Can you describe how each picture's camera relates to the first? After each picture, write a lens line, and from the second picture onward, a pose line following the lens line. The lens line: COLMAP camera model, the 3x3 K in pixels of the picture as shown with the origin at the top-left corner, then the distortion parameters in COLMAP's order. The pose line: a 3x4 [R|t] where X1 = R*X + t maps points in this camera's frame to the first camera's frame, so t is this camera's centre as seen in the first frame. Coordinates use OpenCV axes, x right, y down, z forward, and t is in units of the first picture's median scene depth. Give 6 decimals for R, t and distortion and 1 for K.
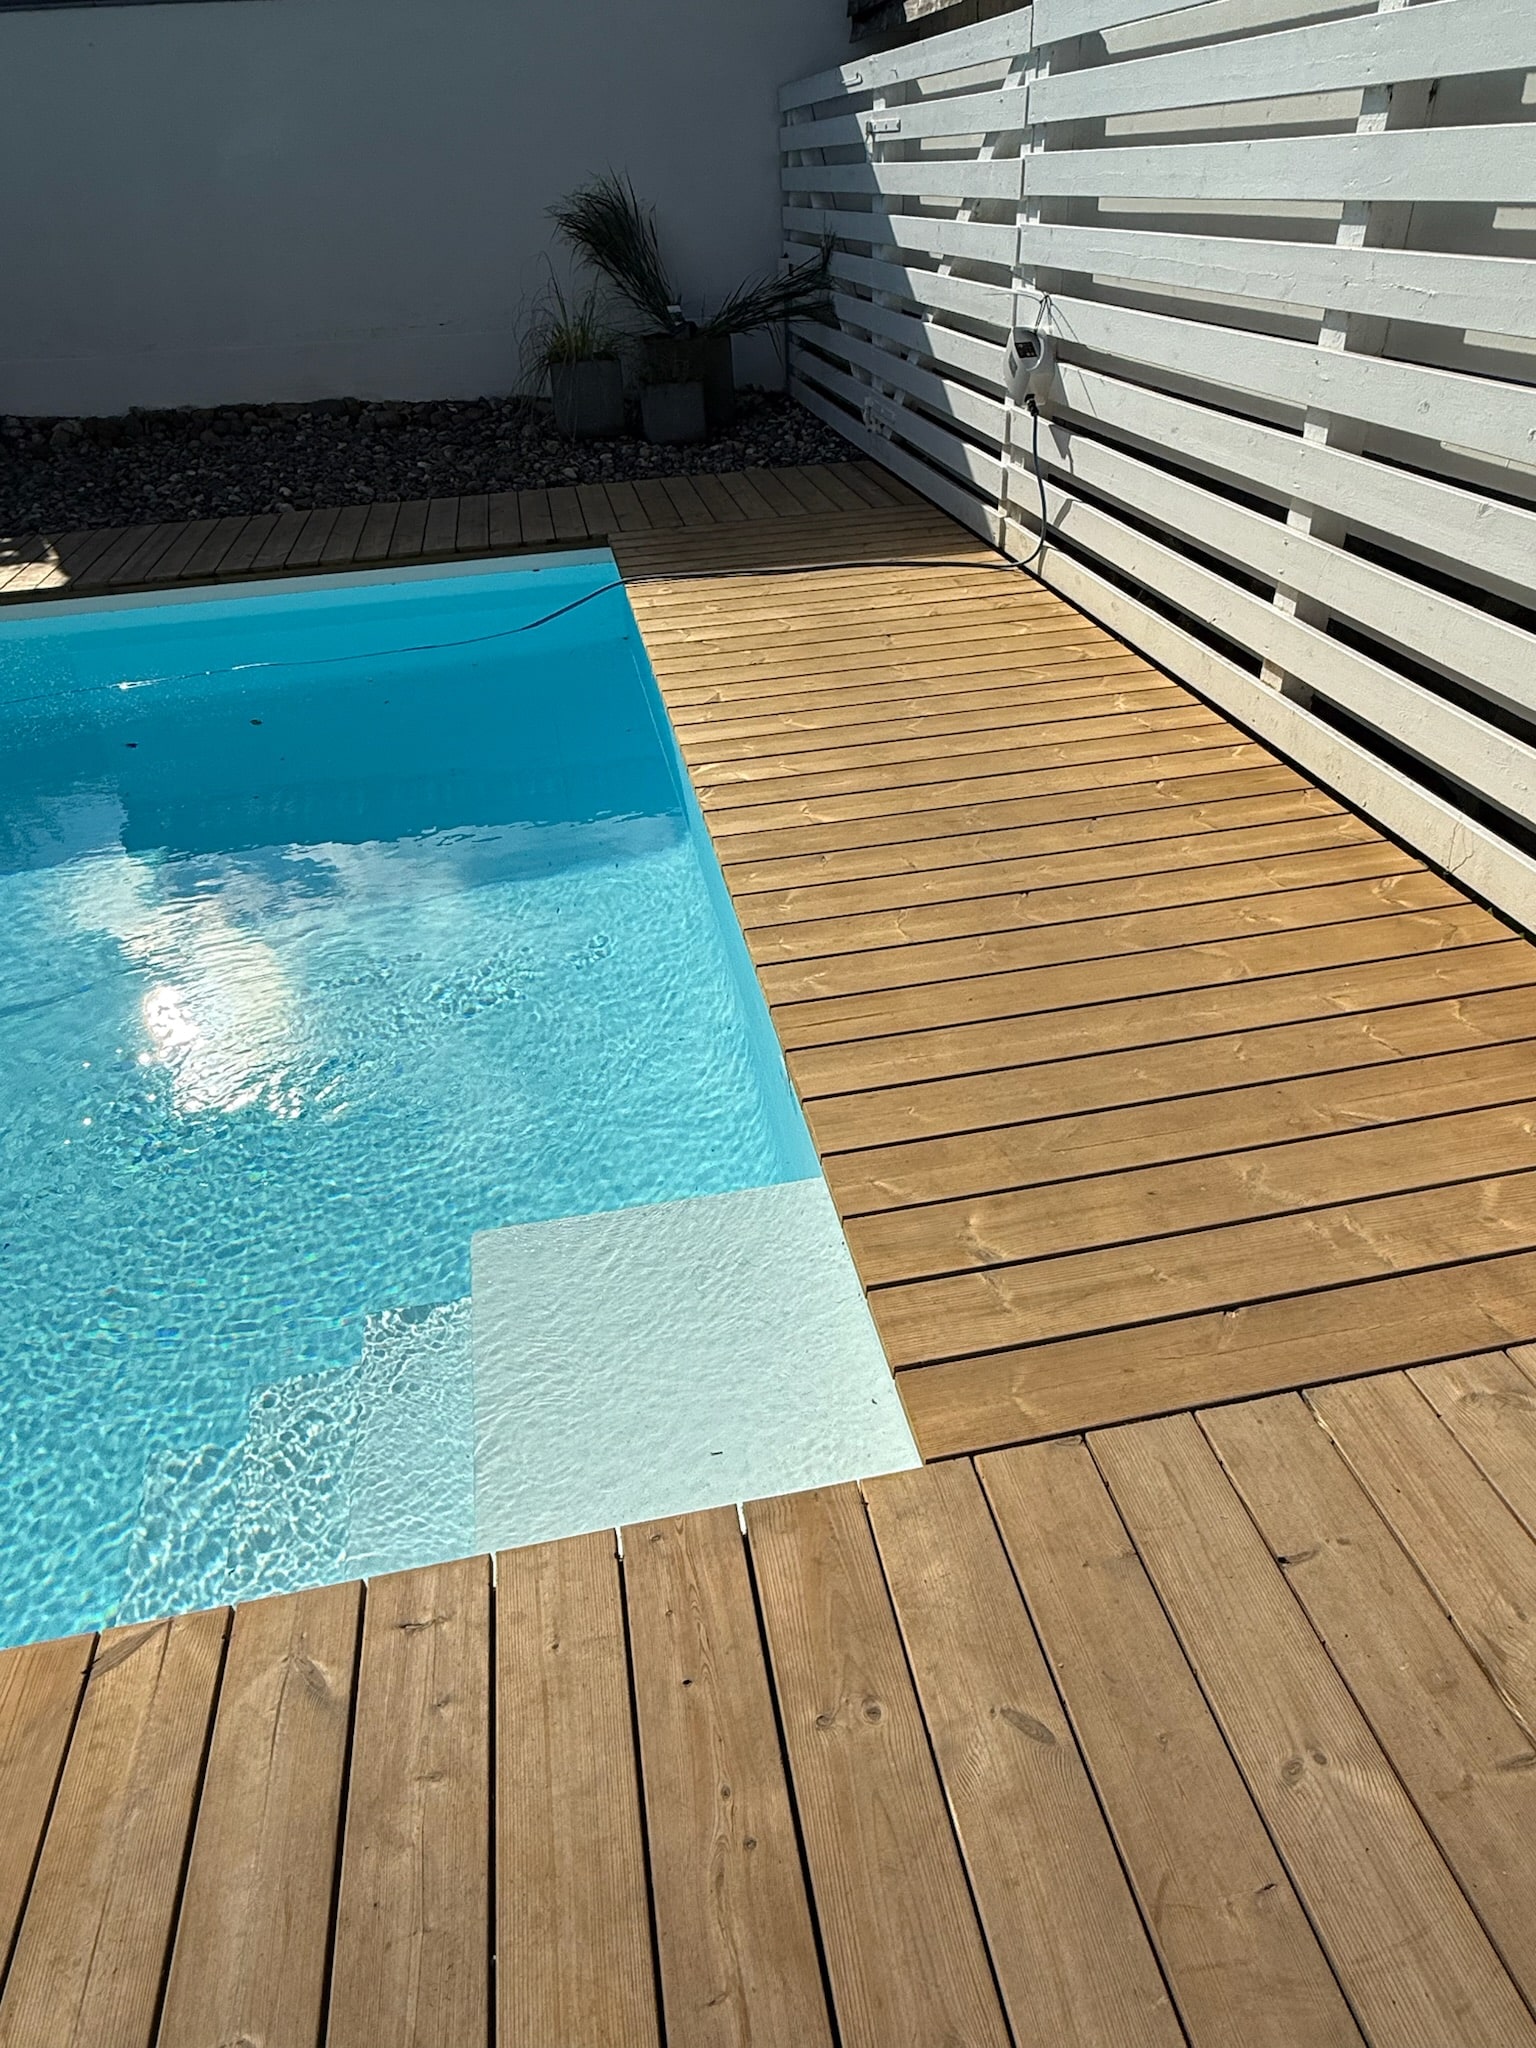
lens RADIAL K [[1224.6, 0, 768.0], [0, 1224.6, 1024.0], [0, 0, 1]] dist [-0.003858, -0.000027]
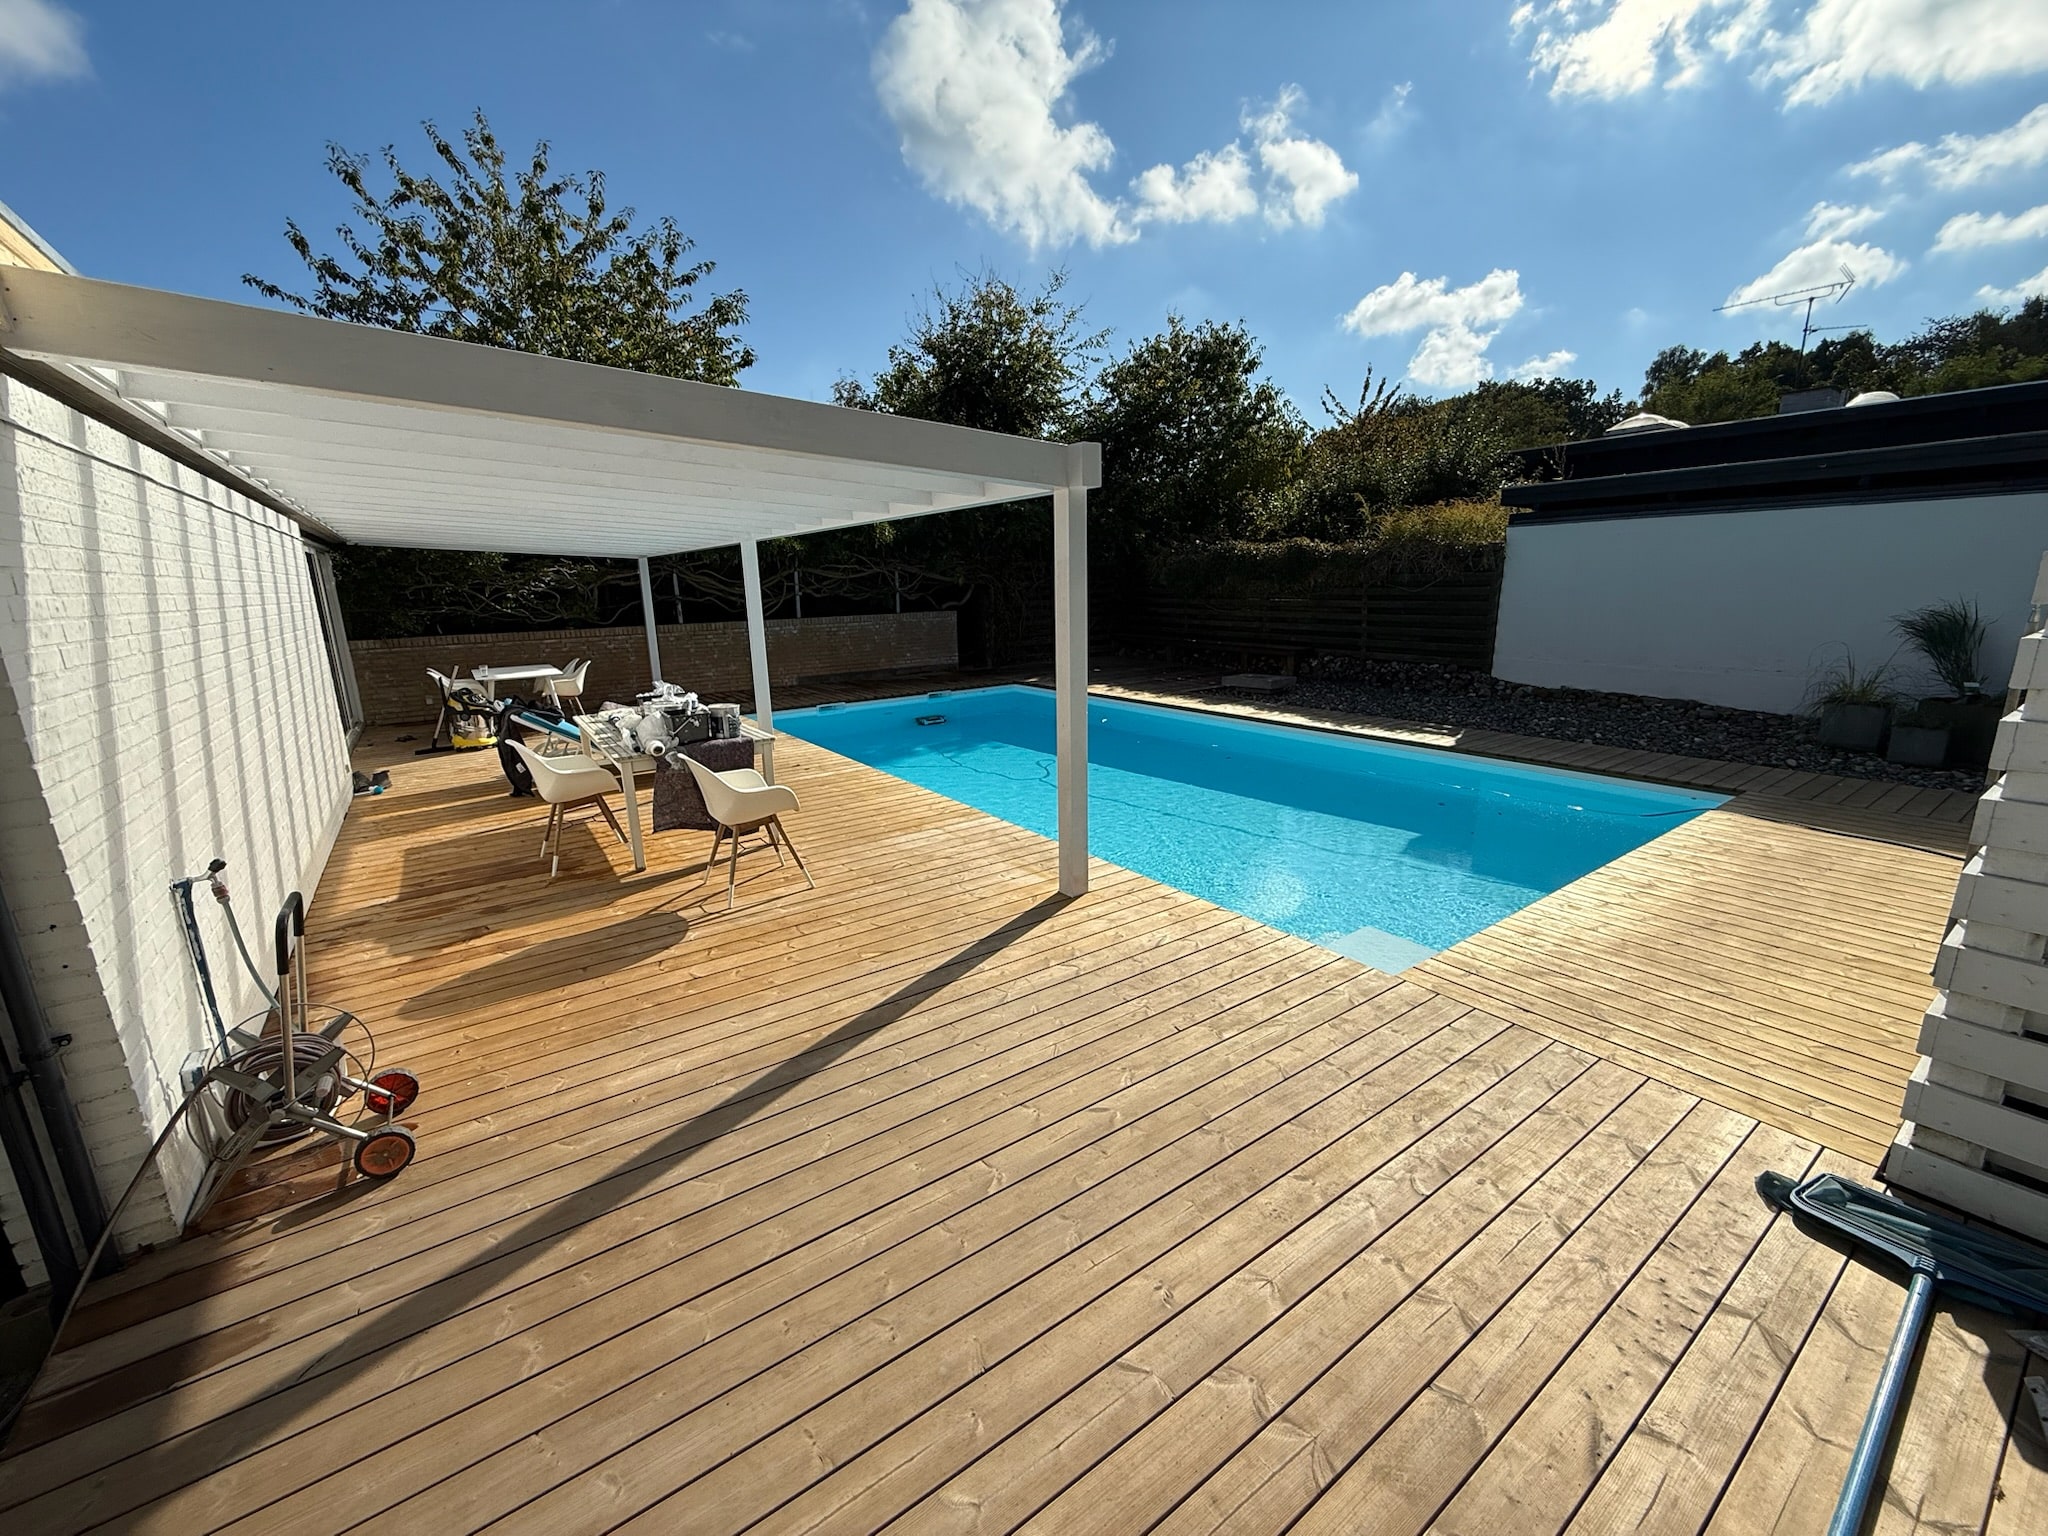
lens RADIAL K [[812.8, 0, 1024.0], [0, 812.8, 768.0], [0, 0, 1]] dist [-0.005377, 0.000136]
pose [[0.417555, 0.239571, -0.876501, 0.309300], [-0.517372, 0.855668, -0.012593, 0.082385], [0.746976, 0.458735, 0.481236, -0.234038]]
